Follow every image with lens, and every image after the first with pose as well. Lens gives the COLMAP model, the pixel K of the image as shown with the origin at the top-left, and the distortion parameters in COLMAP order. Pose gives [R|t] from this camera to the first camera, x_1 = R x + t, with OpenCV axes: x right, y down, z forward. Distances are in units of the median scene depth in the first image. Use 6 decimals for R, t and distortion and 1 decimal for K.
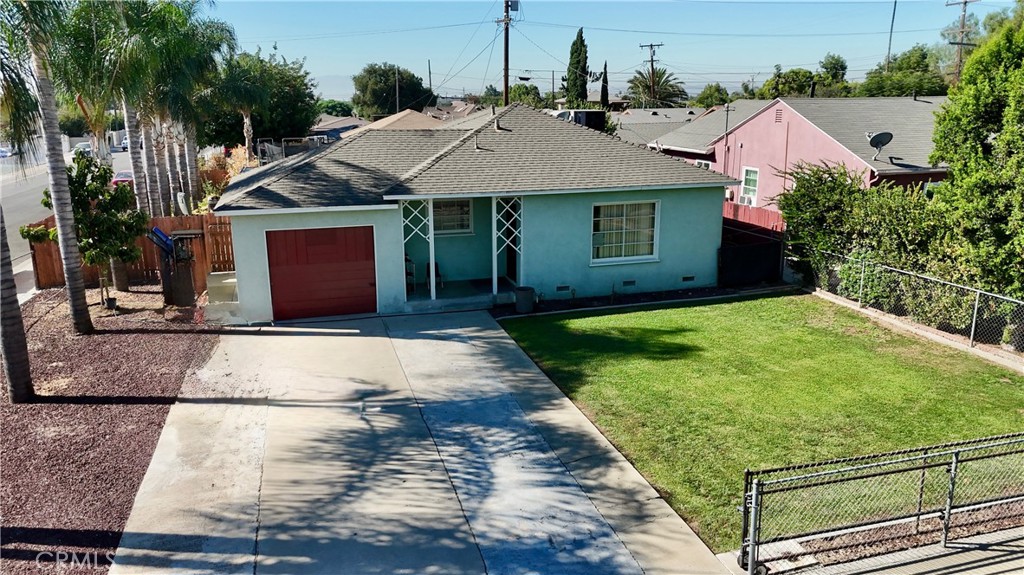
lens RADIAL K [[739.7, 0, 511.1], [0, 739.7, 287.9], [0, 0, 1]] dist [0.010593, -0.003344]
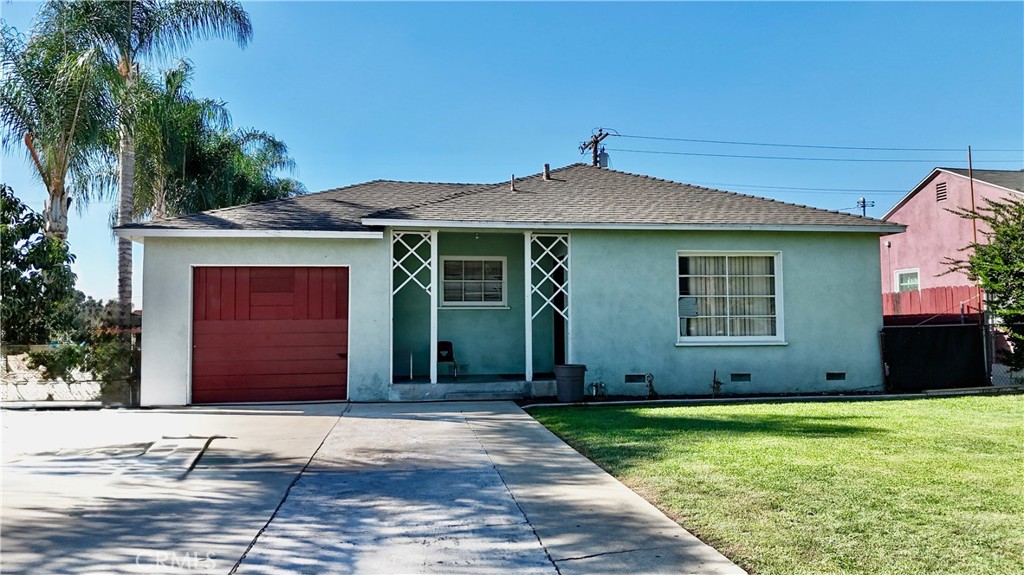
lens RADIAL K [[739.7, 0, 513.6], [0, 739.7, 286.3], [0, 0, 1]] dist [0.010593, -0.003344]
pose [[0.989003, -0.011971, -0.147409, 0.063885], [-0.034352, 0.950865, -0.307693, 0.133573], [0.143850, 0.309373, 0.939998, 0.361517]]
